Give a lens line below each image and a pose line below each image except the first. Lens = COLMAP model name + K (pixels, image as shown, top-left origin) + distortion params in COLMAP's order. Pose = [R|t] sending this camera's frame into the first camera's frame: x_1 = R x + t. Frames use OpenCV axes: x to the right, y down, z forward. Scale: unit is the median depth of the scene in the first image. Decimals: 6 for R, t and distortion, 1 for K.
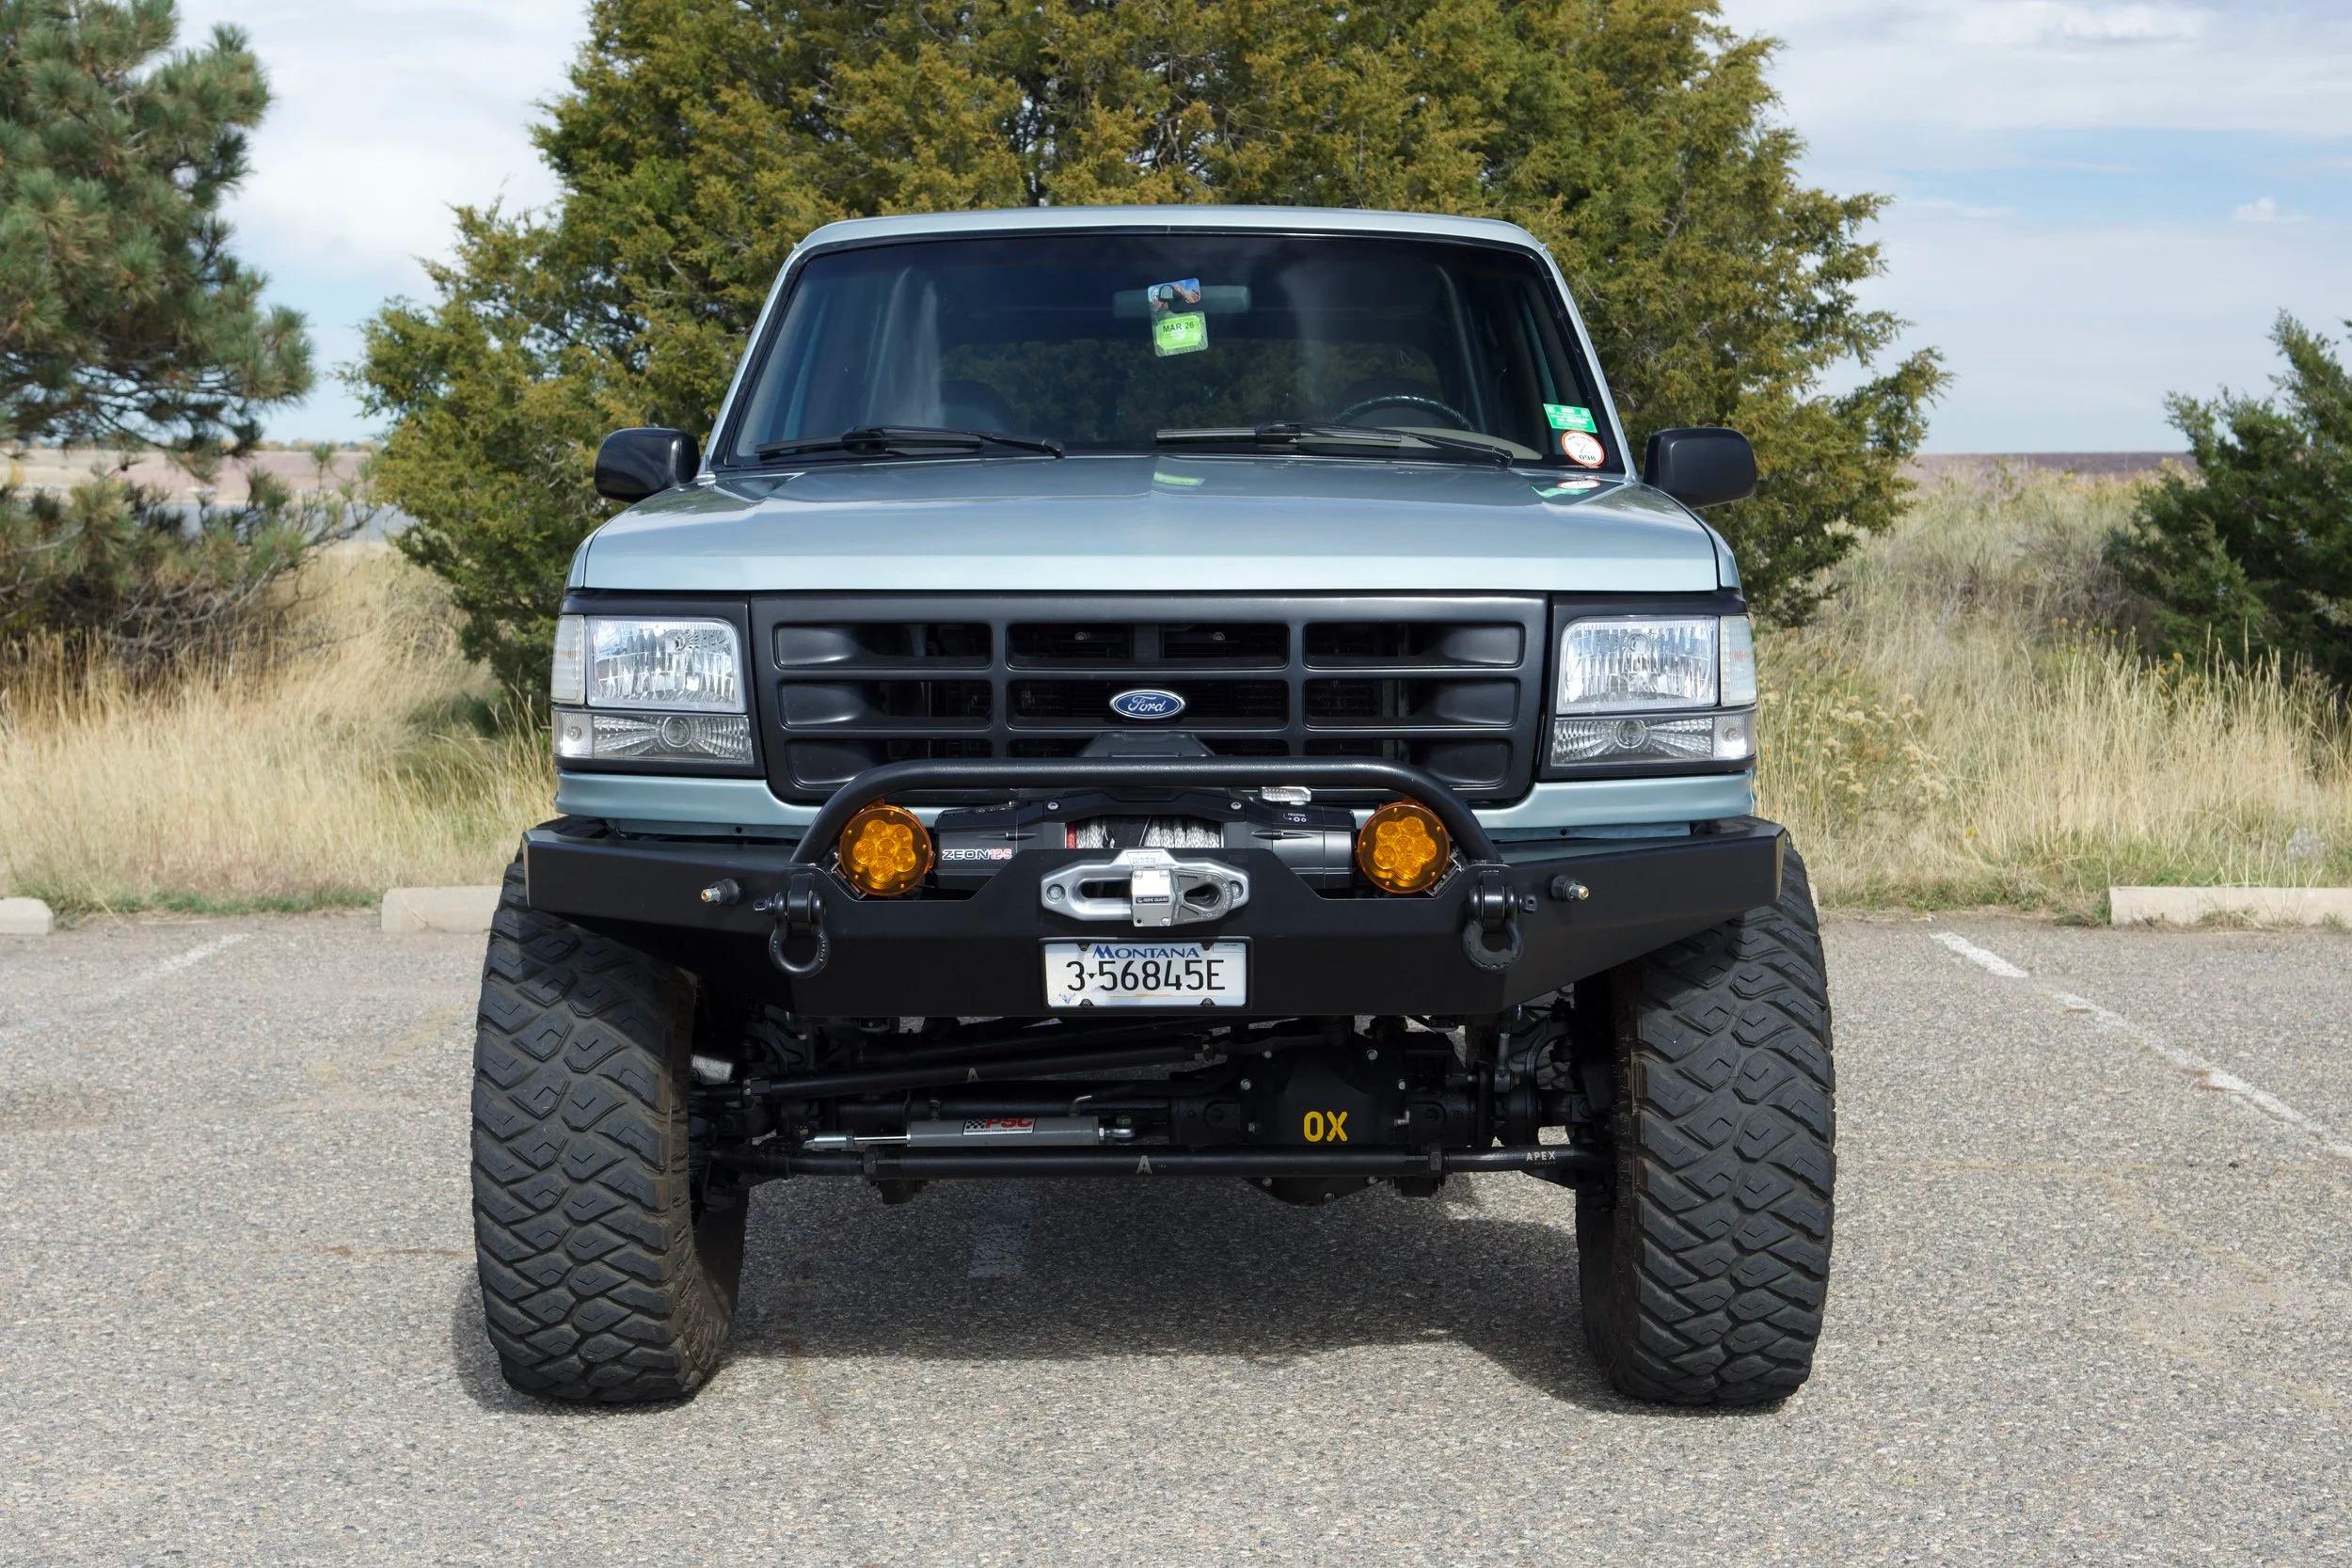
lens RADIAL K [[3365.0, 0, 1272.0], [0, 3365.0, 786.1], [0, 0, 1]] dist [0.146595, 0.030067]
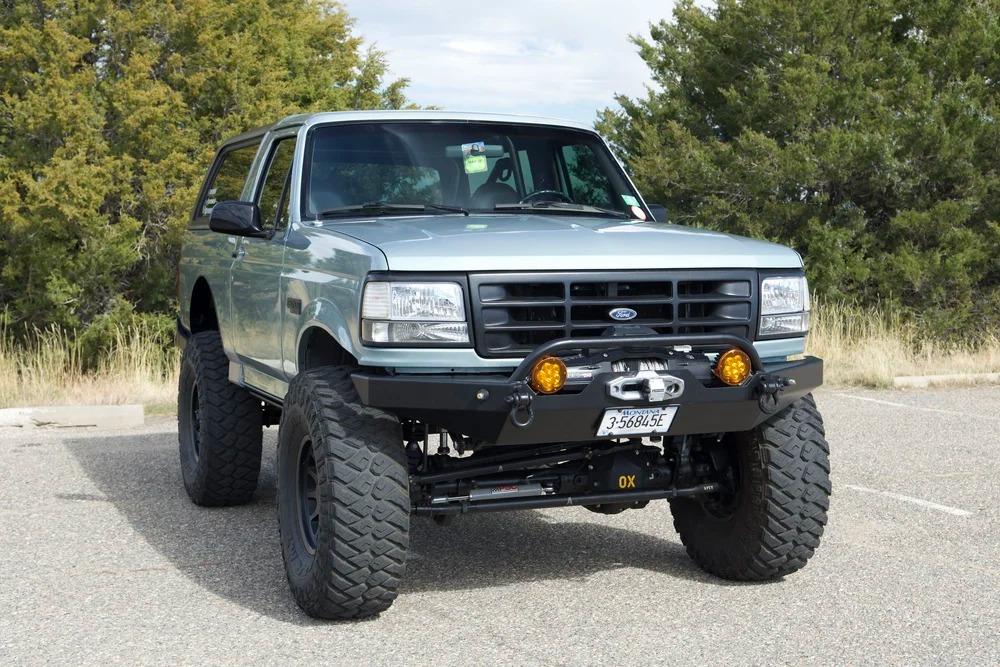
lens RADIAL K [[1465.6, 0, 512.7], [0, 1465.6, 333.8], [0, 0, 1]] dist [0.144602, 0.019354]
pose [[0.924873, -0.023128, 0.379571, -0.773651], [0.028723, 0.999546, -0.009084, -0.003111], [-0.379189, 0.019304, 0.925118, 0.024542]]
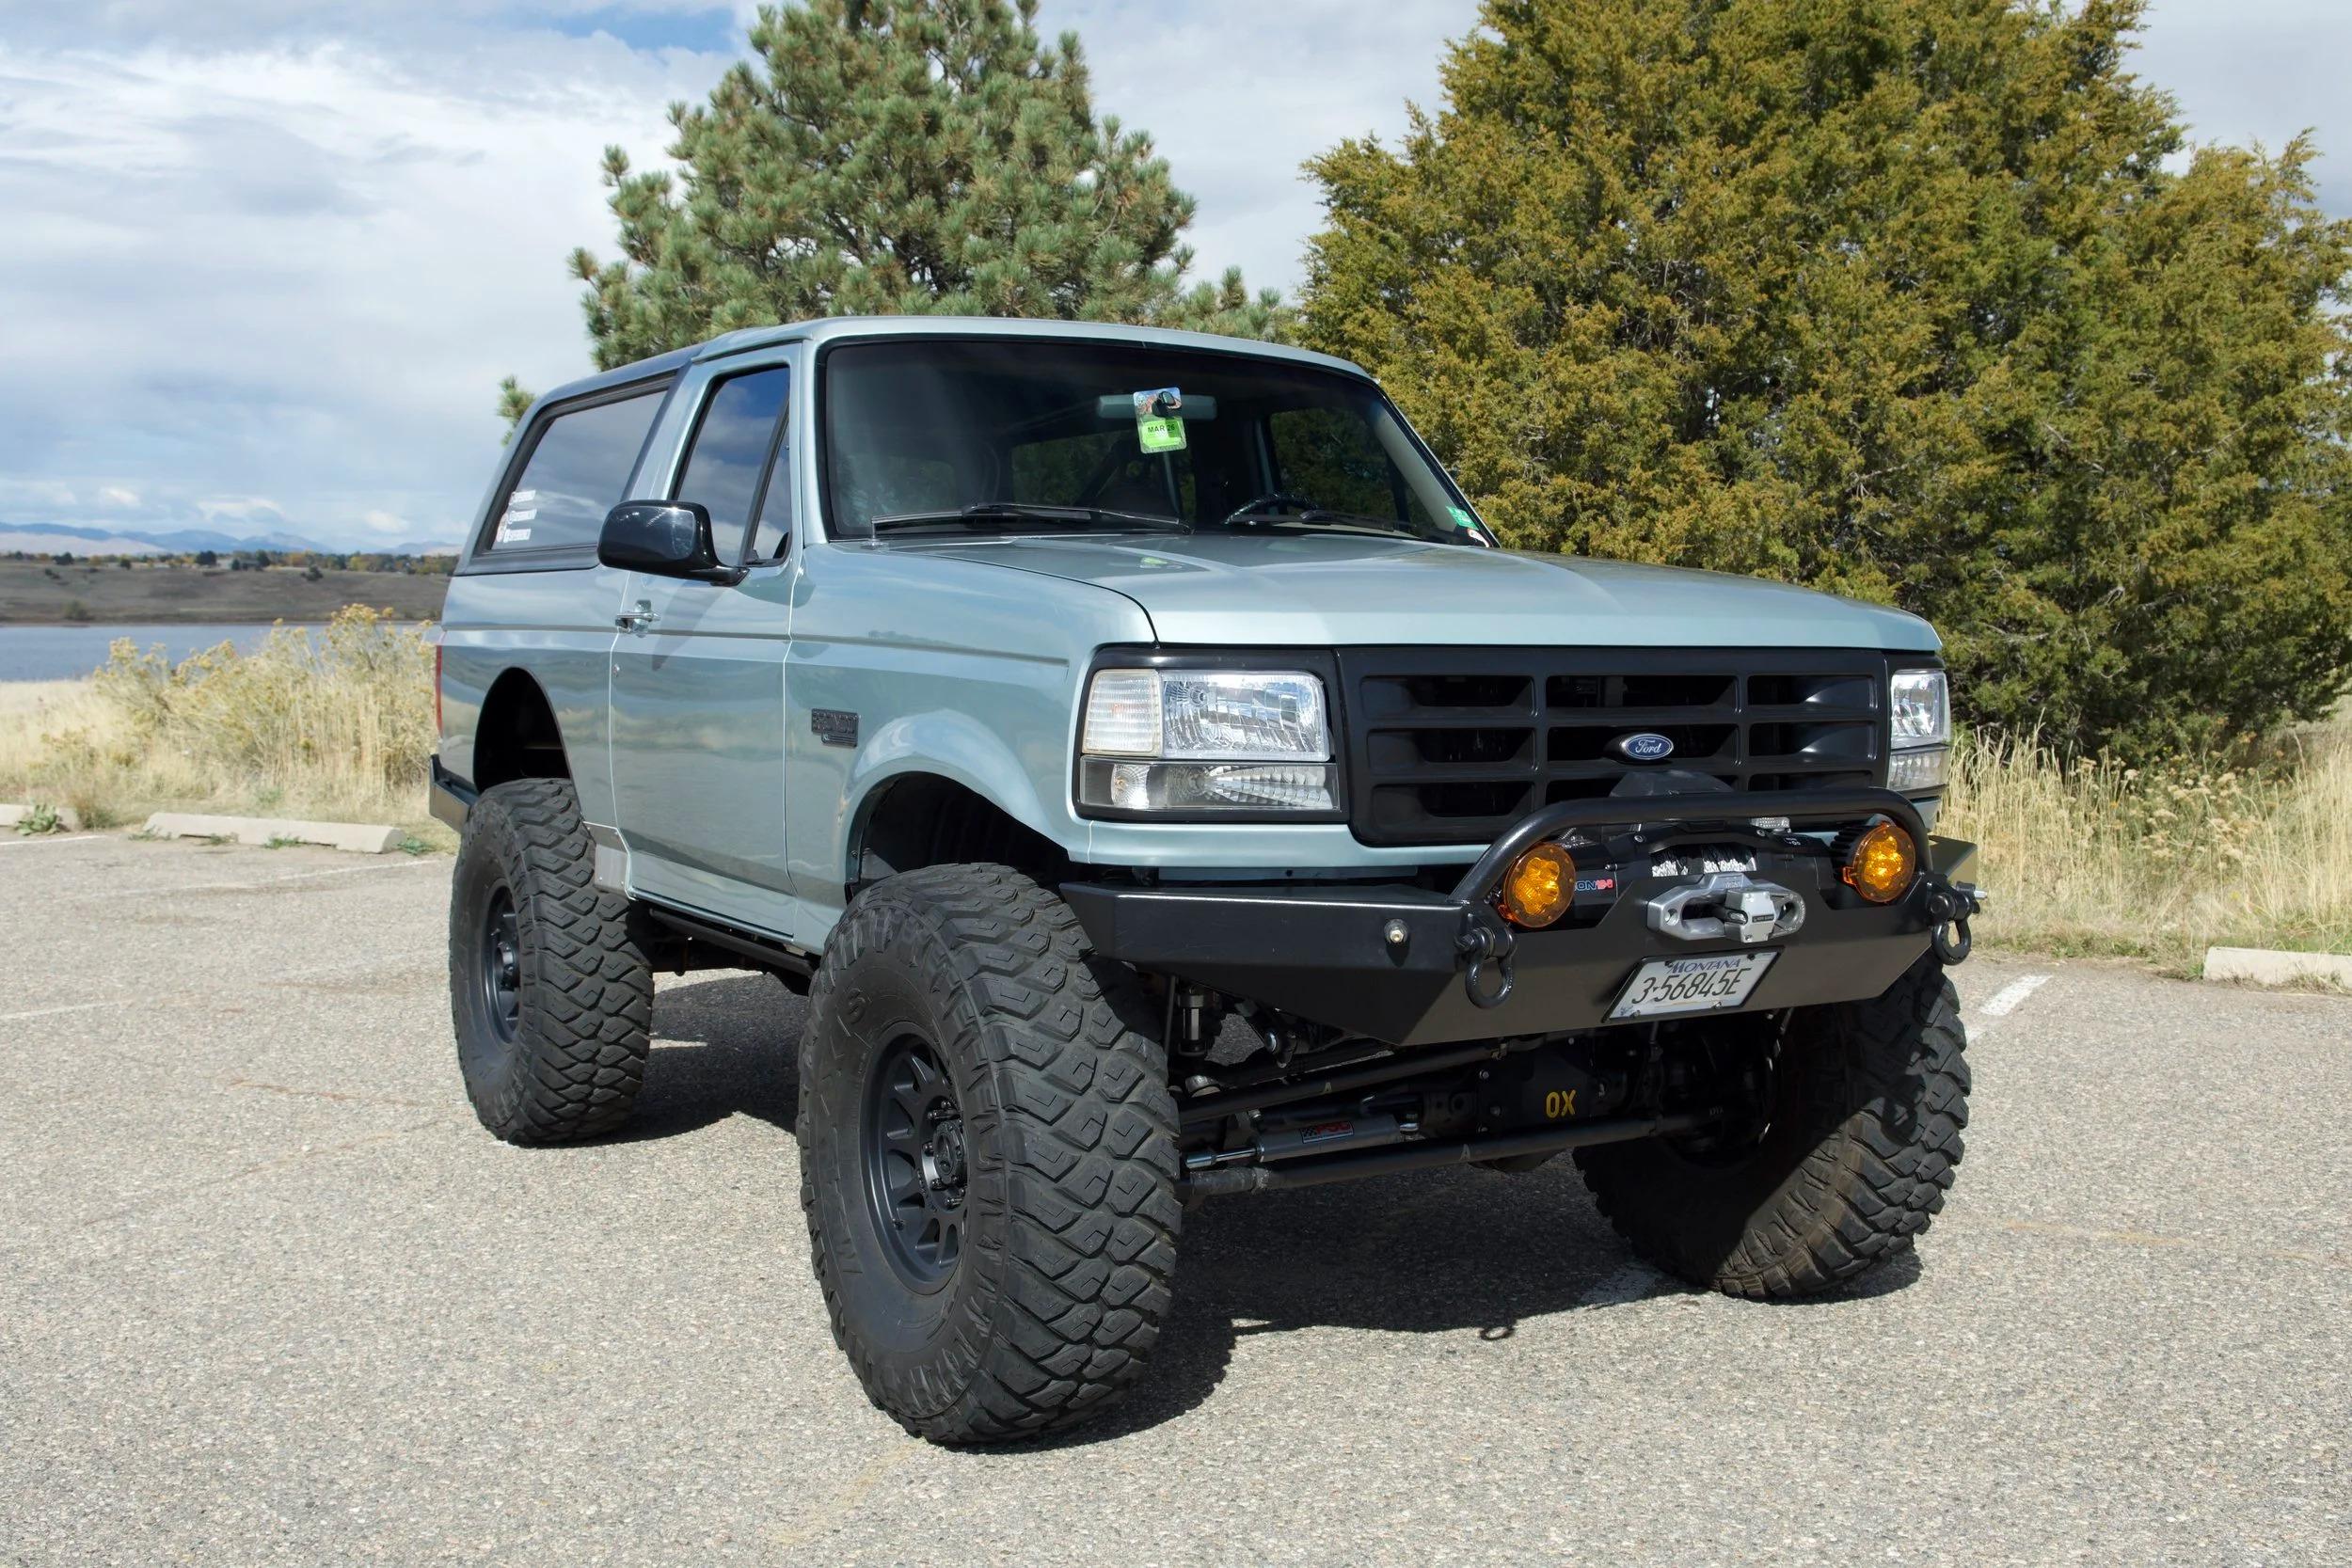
lens RADIAL K [[2280.7, 0, 1184.8], [0, 2280.7, 844.0], [0, 0, 1]] dist [0.045990, -0.018668]
pose [[0.843043, -0.035587, 0.536668, -0.850245], [0.029338, 0.999366, 0.020183, -0.017203], [-0.537045, -0.001270, 0.843552, 0.634948]]
